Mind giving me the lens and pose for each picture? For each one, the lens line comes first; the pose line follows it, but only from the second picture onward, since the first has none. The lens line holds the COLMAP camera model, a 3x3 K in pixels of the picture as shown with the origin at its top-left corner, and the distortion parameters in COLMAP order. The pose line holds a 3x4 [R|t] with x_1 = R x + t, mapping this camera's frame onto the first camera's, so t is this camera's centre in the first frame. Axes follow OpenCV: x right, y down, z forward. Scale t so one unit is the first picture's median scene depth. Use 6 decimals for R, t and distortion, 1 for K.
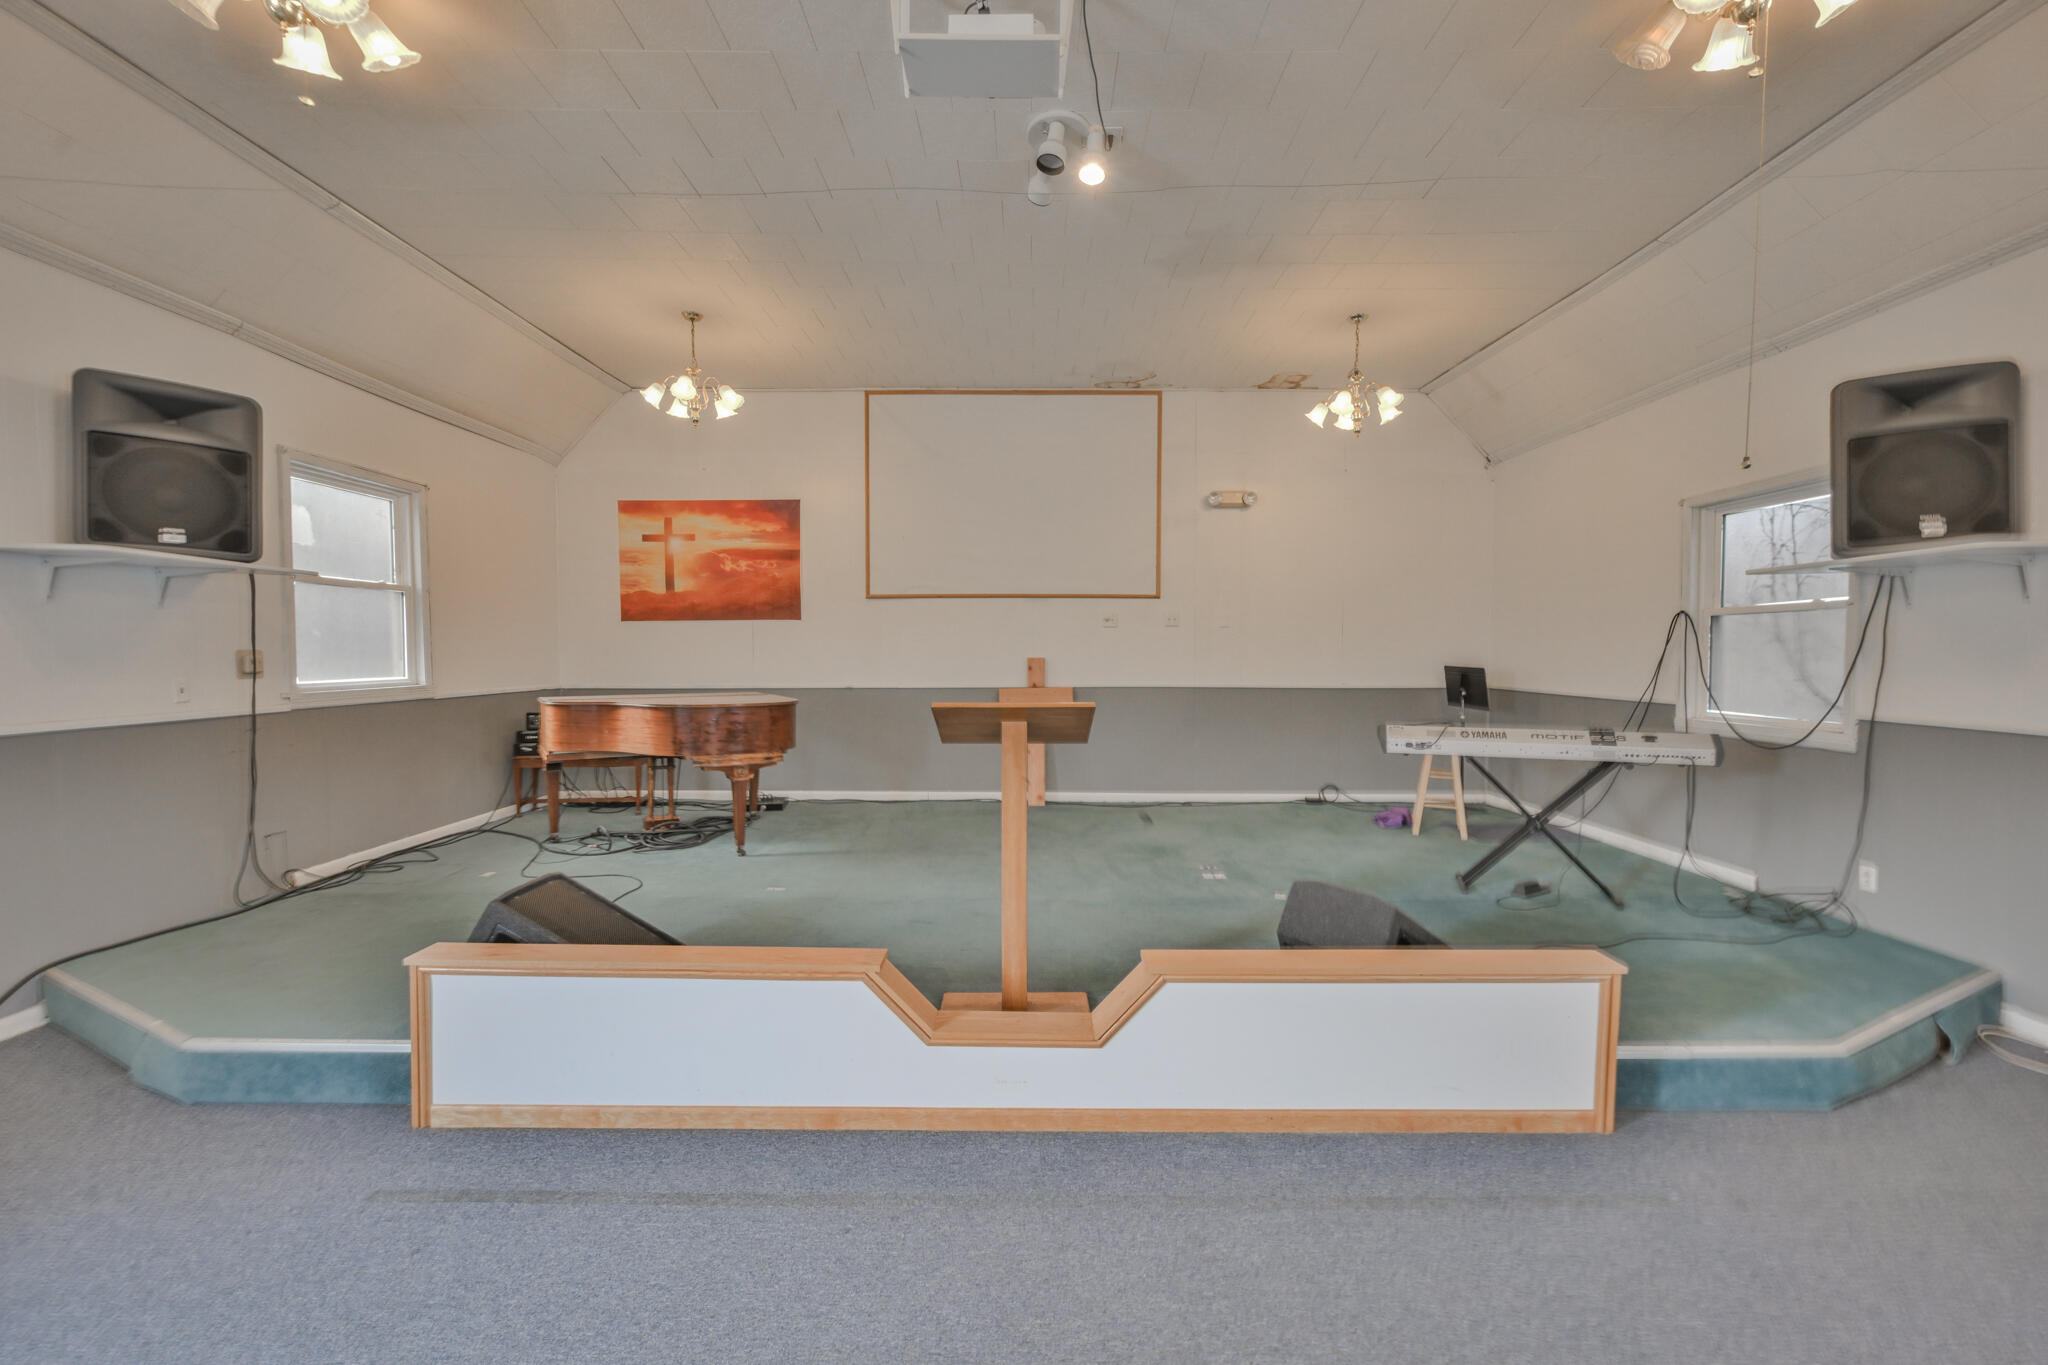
lens RADIAL K [[796.0, 0, 1024.0], [0, 796.0, 682.5], [0, 0, 1]] dist [0.002719, 0.000345]
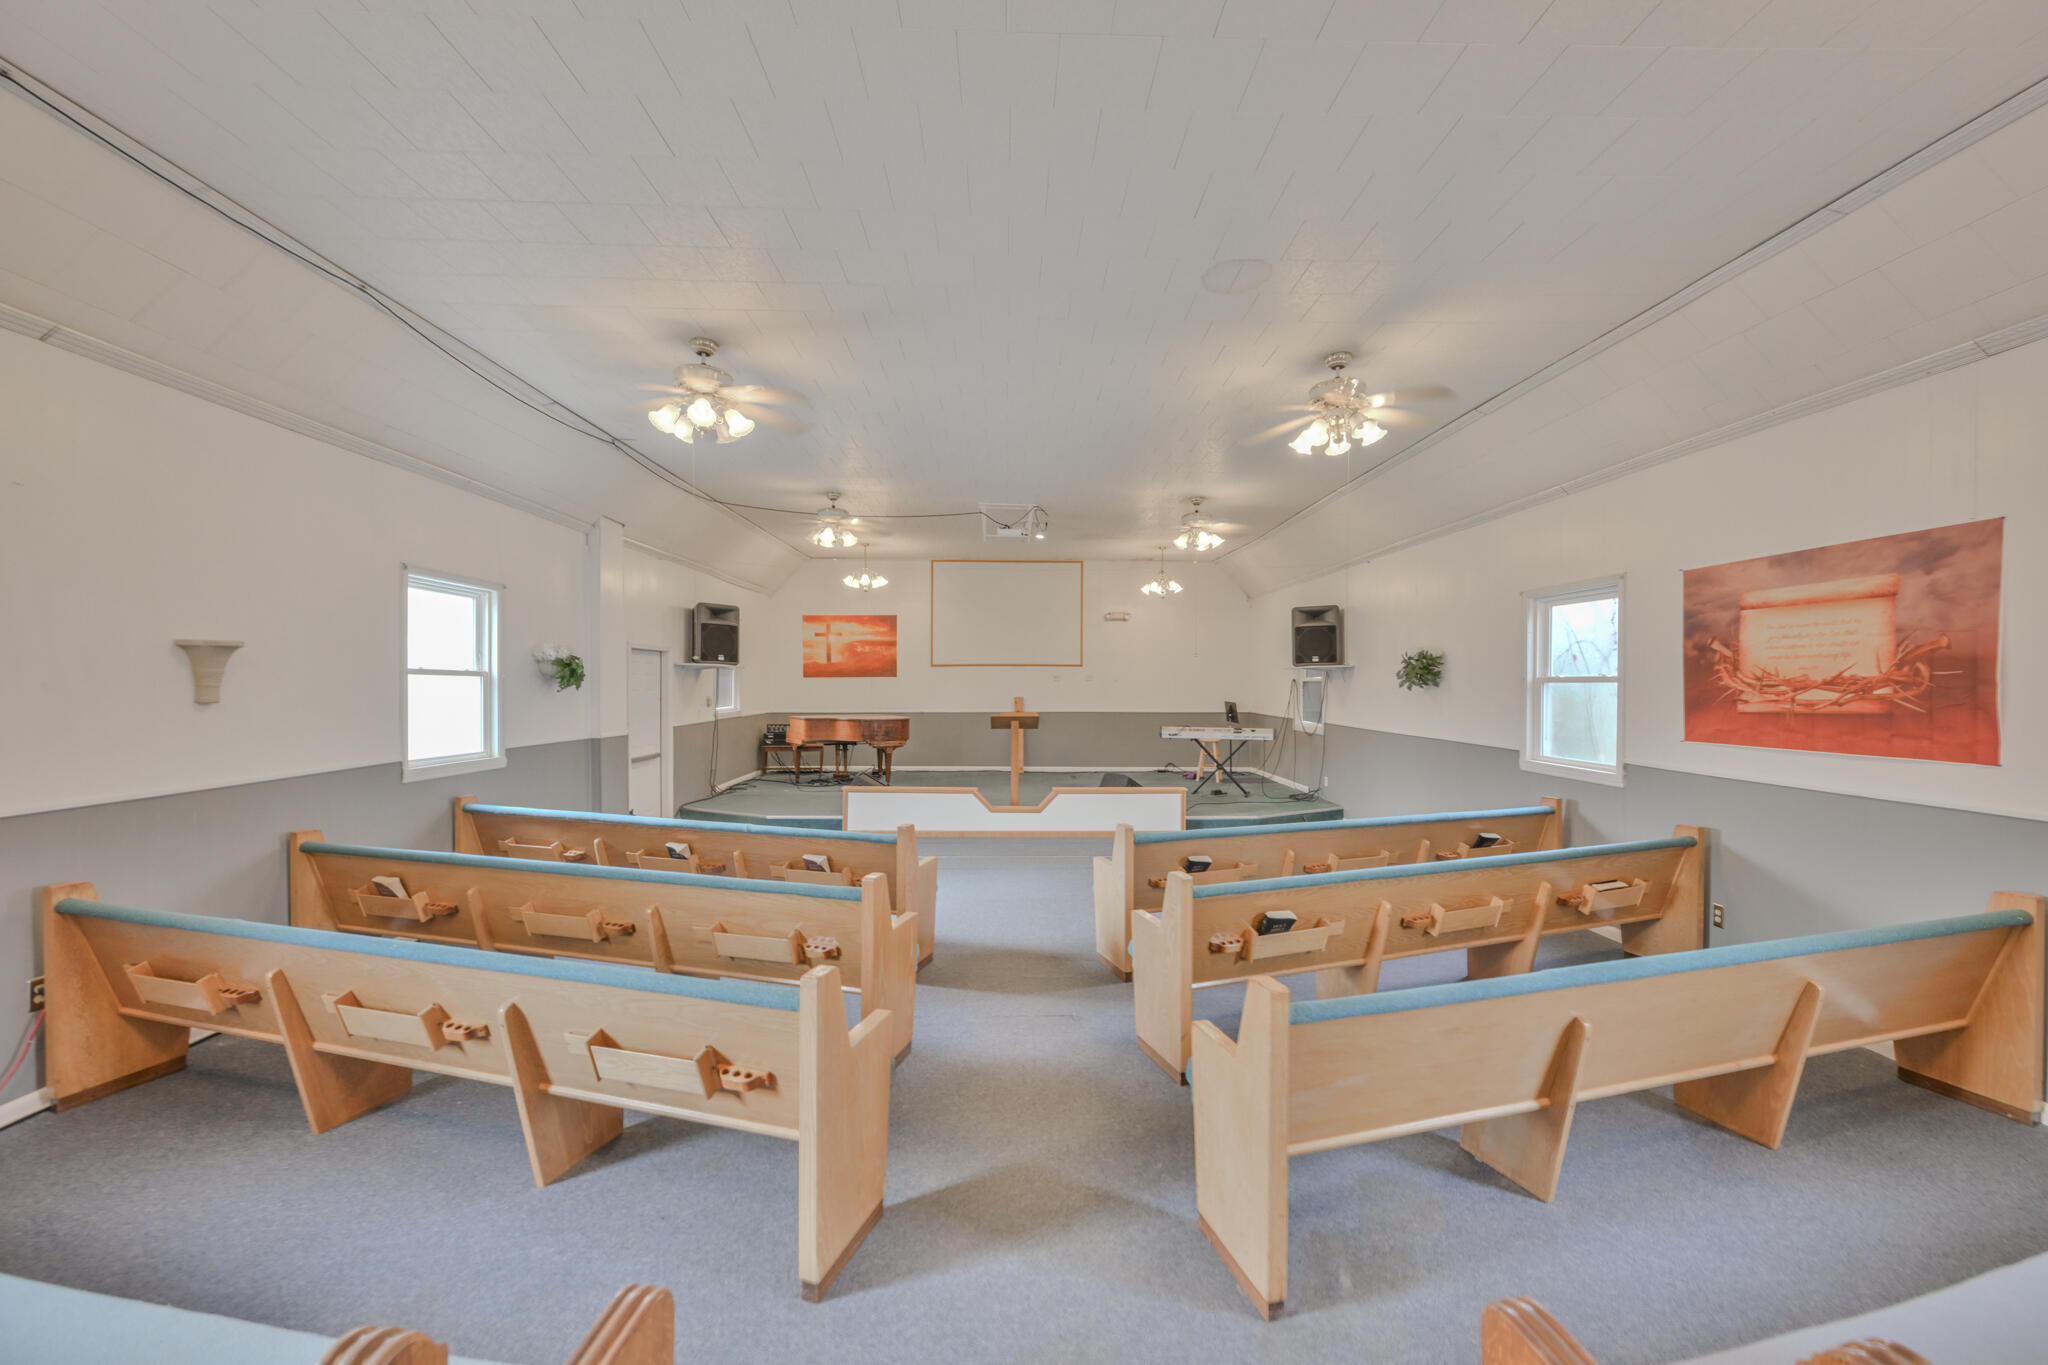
lens RADIAL K [[796.0, 0, 1024.0], [0, 796.0, 682.5], [0, 0, 1]] dist [0.002719, 0.000345]
pose [[0.999487, 0.002213, 0.031938, -0.036891], [-0.001128, 0.999422, -0.033967, -0.000213], [-0.031995, 0.033914, 0.998912, -1.043428]]
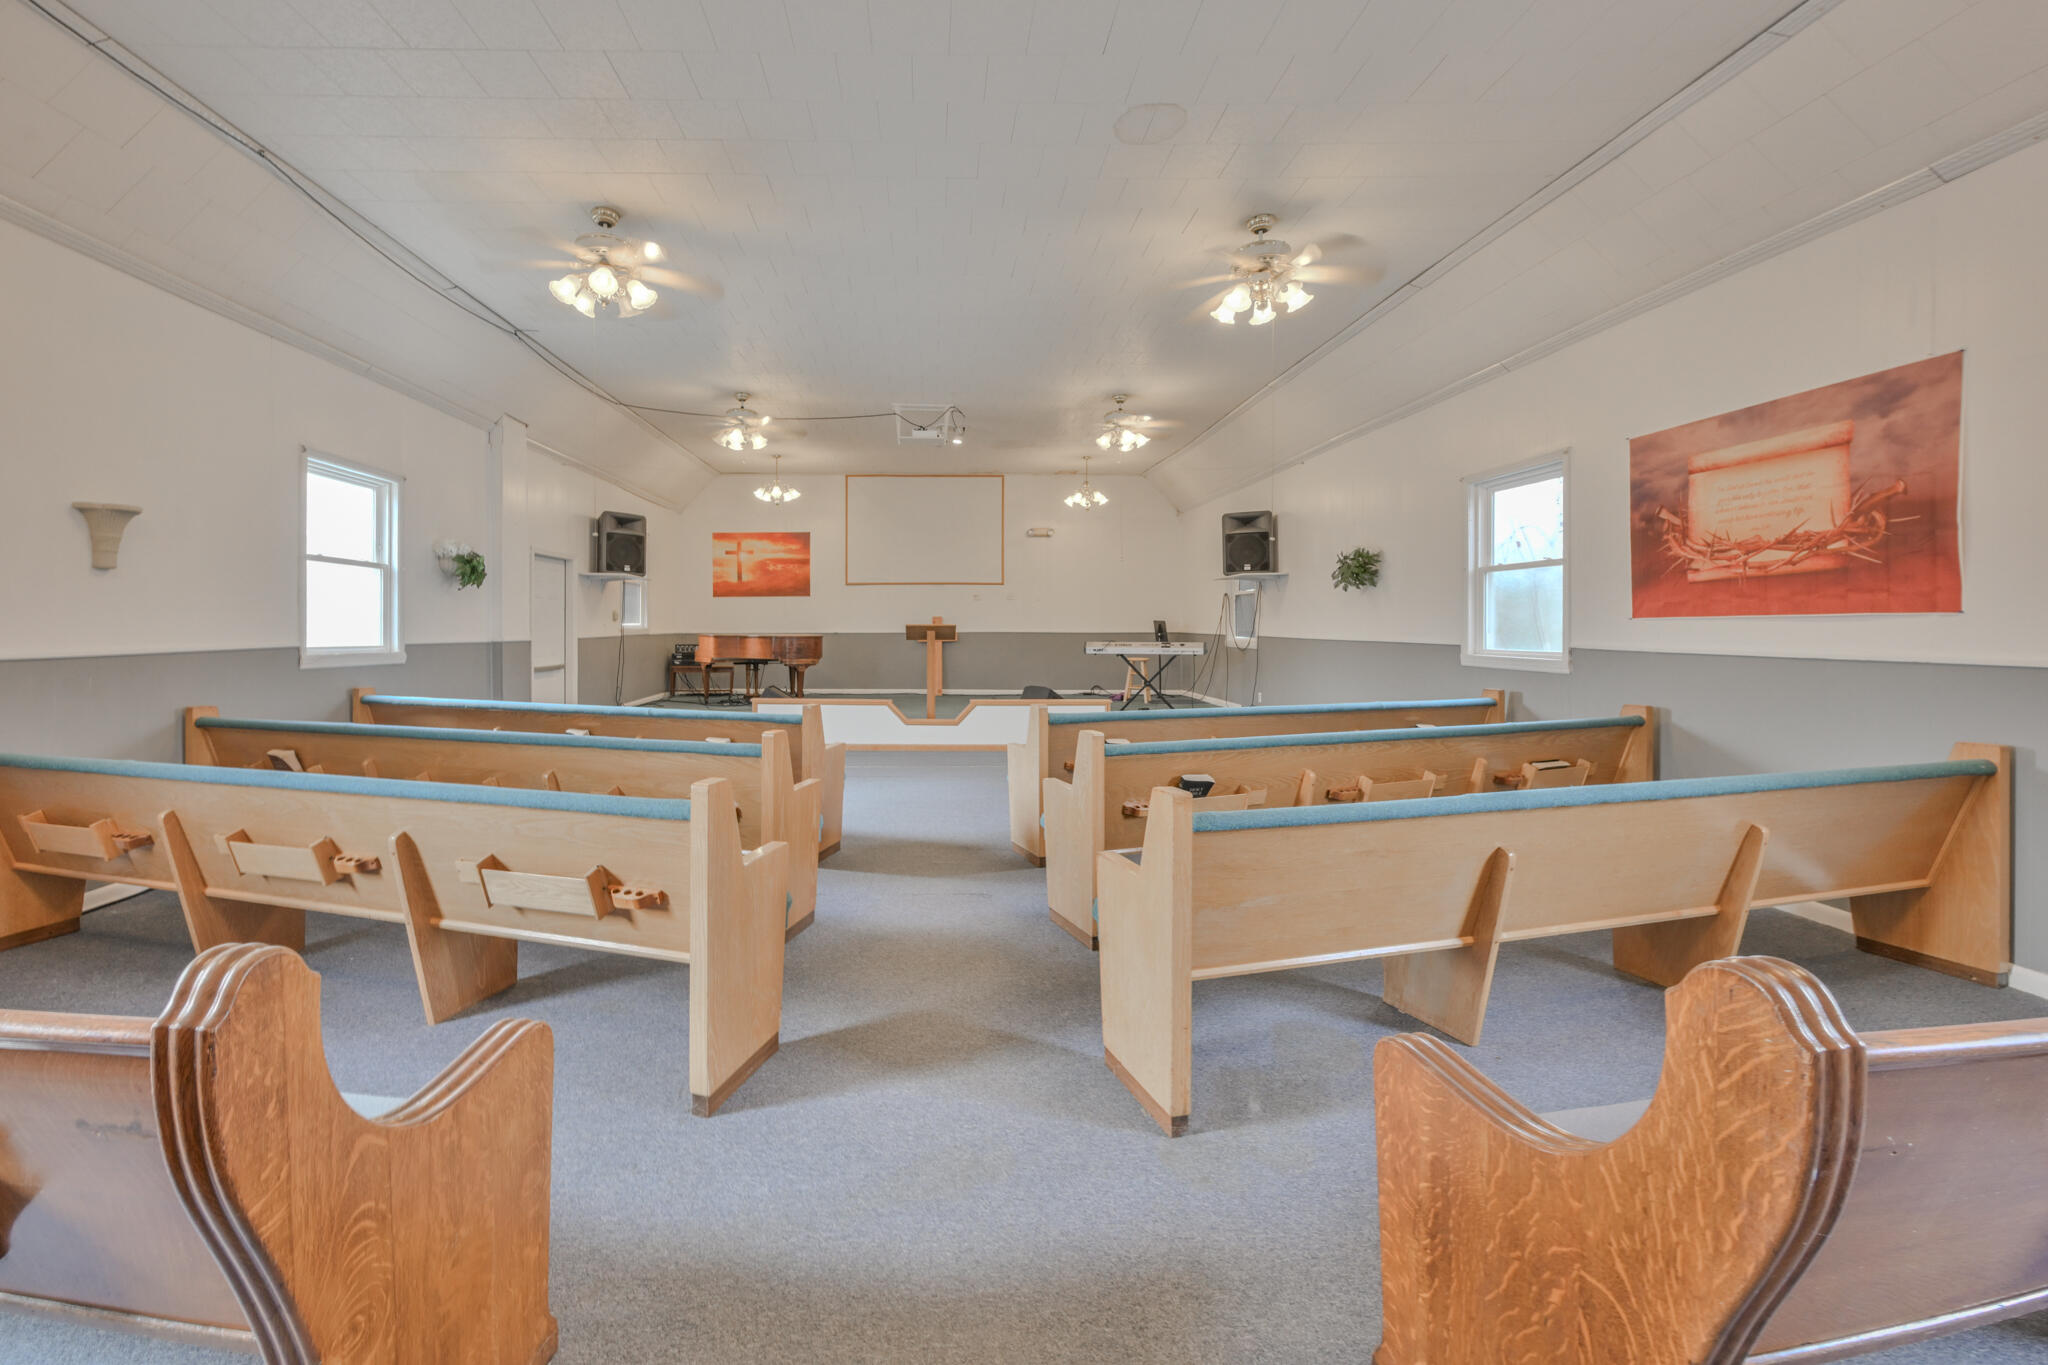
lens RADIAL K [[835.8, 0, 929.8], [0, 835.8, 618.1], [0, 0, 1]] dist [0.004958, -0.001237]
pose [[0.999944, 0.000383, 0.010572, -0.024263], [0.000083, 0.999030, -0.044029, 0.063743], [-0.010578, 0.044028, 0.998974, -1.050761]]
